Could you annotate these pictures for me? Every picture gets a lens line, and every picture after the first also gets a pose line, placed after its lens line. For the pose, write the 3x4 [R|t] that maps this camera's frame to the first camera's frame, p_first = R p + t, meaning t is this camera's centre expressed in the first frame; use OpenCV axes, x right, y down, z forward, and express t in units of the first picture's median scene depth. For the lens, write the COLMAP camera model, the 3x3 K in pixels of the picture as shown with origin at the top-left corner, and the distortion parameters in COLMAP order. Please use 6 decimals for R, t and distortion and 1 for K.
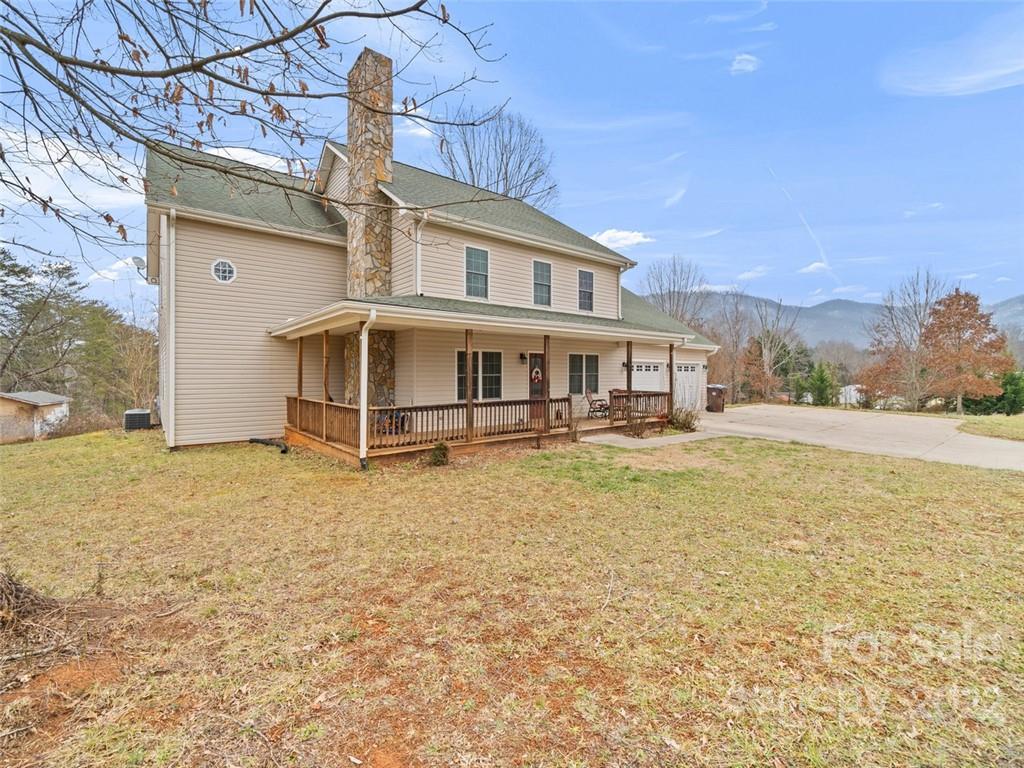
lens RADIAL K [[442.2, 0, 517.8], [0, 442.2, 375.4], [0, 0, 1]] dist [0.000570, -0.000066]
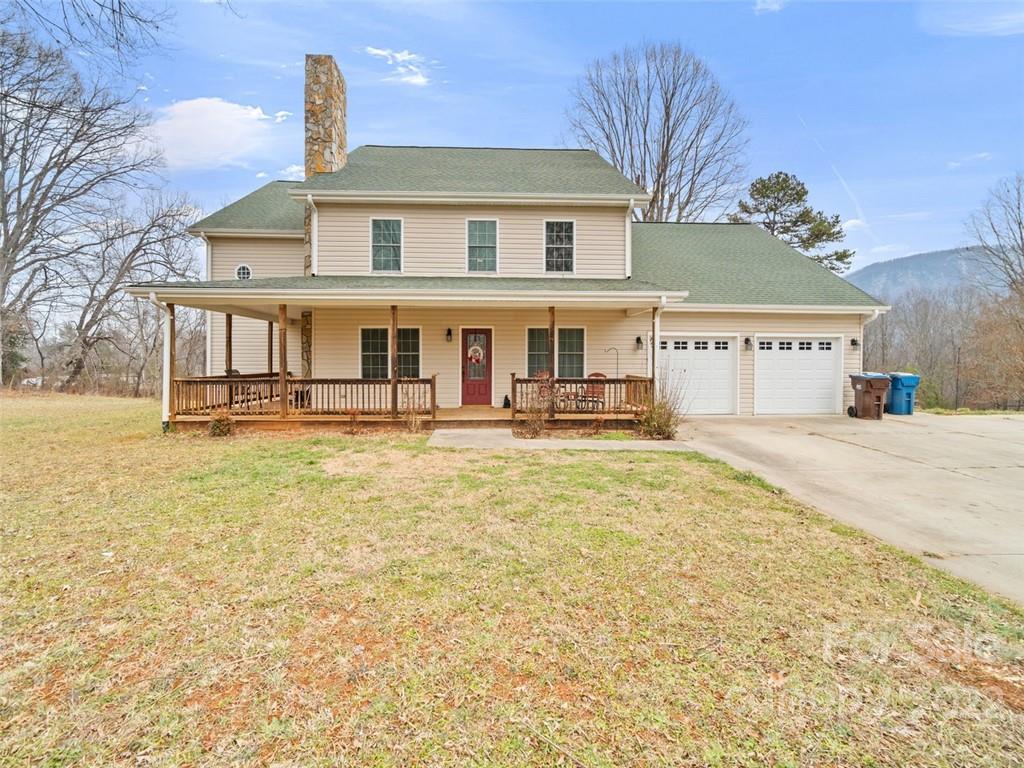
lens RADIAL K [[442.2, 0, 531.1], [0, 442.2, 365.6], [0, 0, 1]] dist [0.000570, -0.000066]
pose [[0.806752, 0.008034, -0.590835, 0.633529], [-0.005825, 0.999967, 0.005644, 0.016475], [0.590861, -0.001111, 0.806772, 0.370659]]
